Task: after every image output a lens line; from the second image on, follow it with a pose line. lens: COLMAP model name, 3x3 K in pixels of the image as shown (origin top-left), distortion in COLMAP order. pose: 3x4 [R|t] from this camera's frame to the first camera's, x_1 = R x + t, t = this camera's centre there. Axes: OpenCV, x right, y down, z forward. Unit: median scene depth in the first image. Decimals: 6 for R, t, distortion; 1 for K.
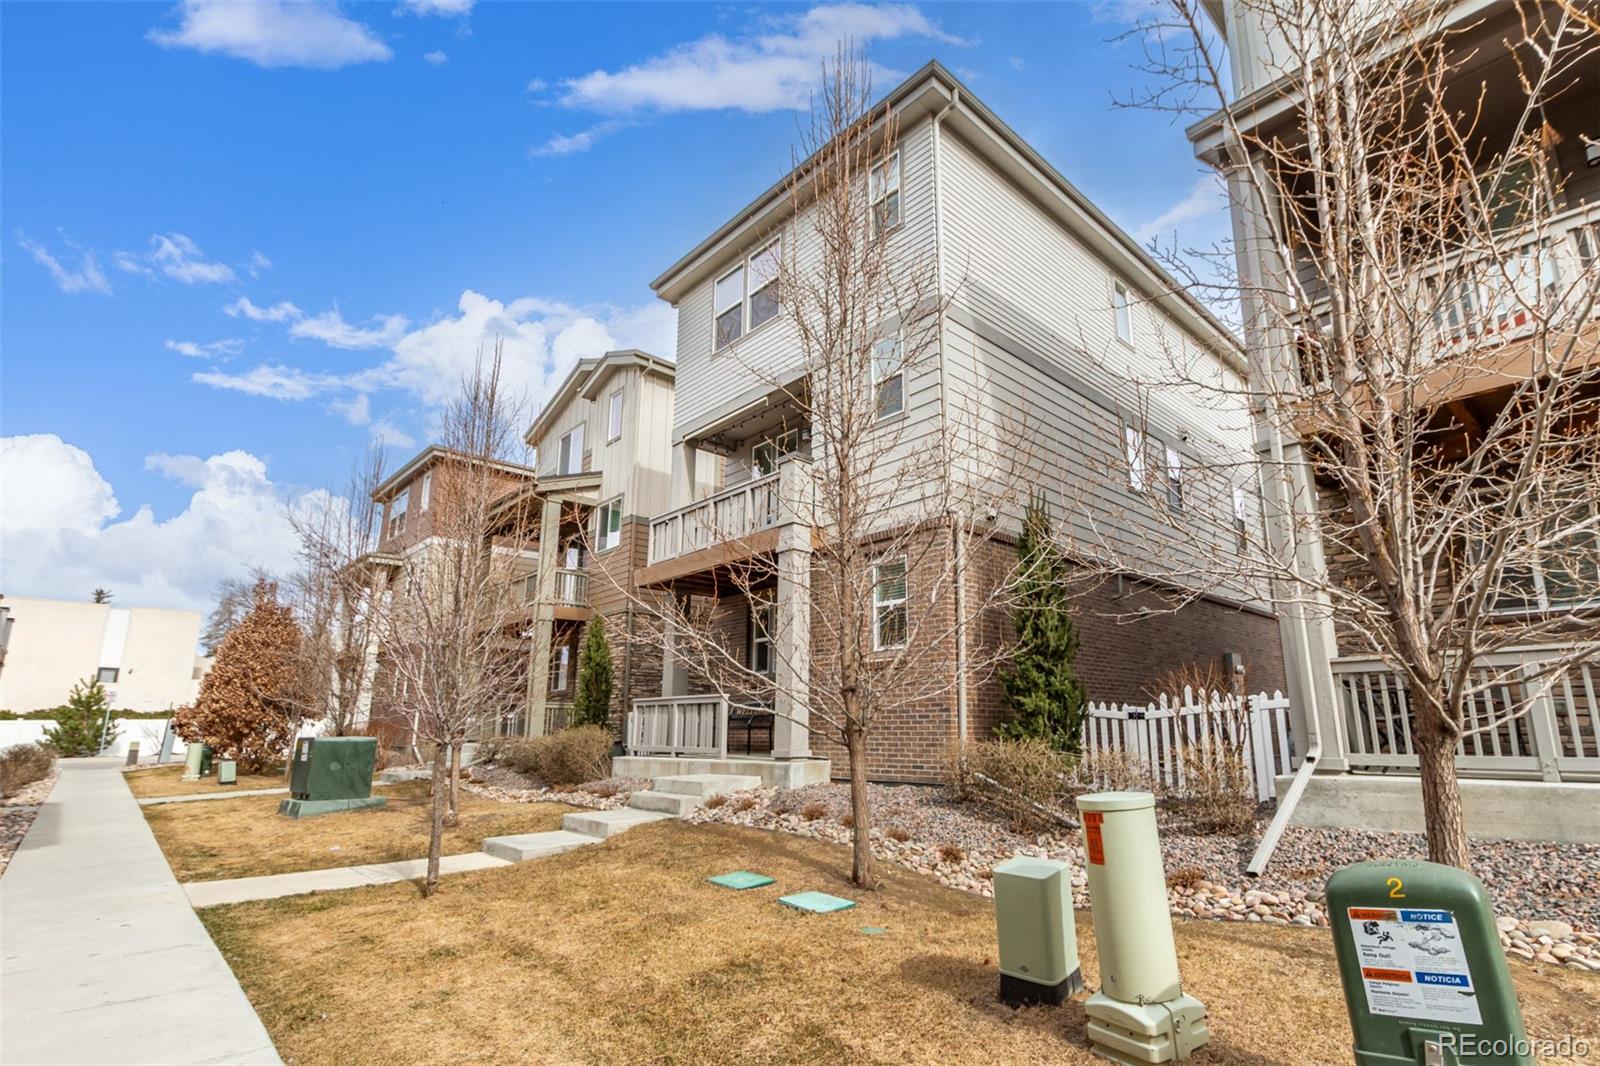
lens RADIAL K [[752.9, 0, 807.0], [0, 752.9, 543.7], [0, 0, 1]] dist [0.000318, -0.000794]
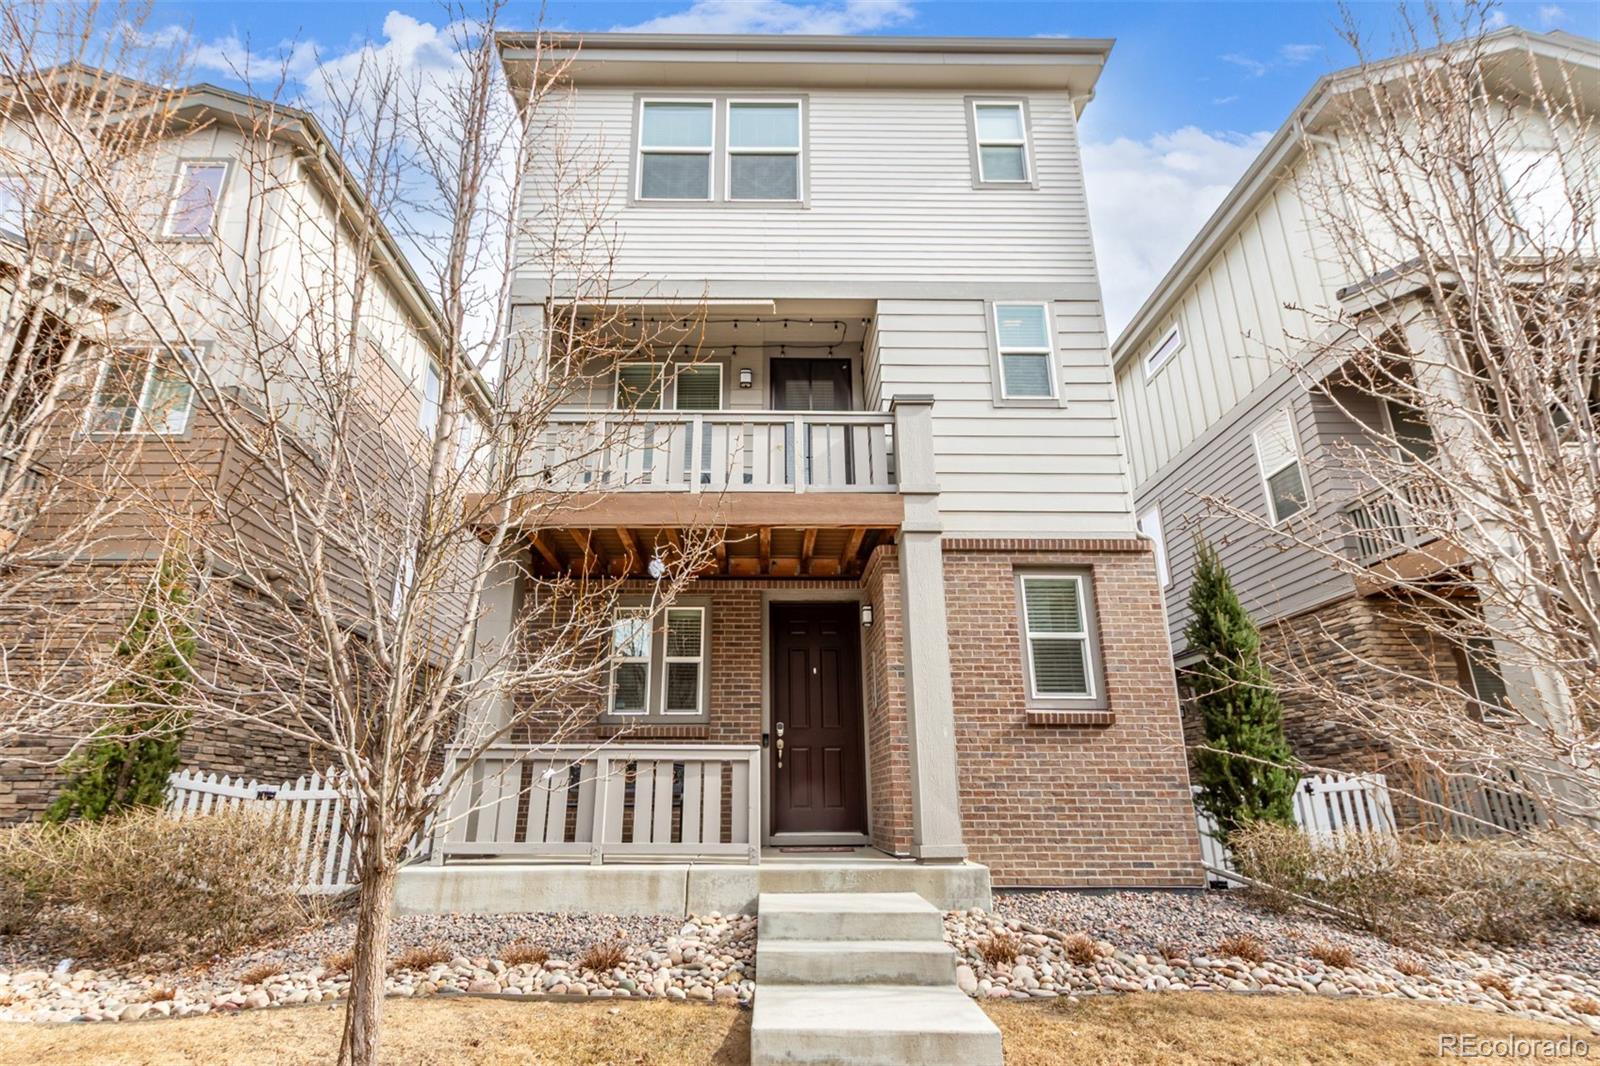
lens RADIAL K [[752.9, 0, 807.0], [0, 752.9, 543.7], [0, 0, 1]] dist [0.000318, -0.000794]
pose [[0.664737, 0.239750, 0.707562, -0.549864], [-0.182680, 0.970519, -0.157226, 0.139280], [-0.724398, -0.024743, 0.688938, 0.612307]]
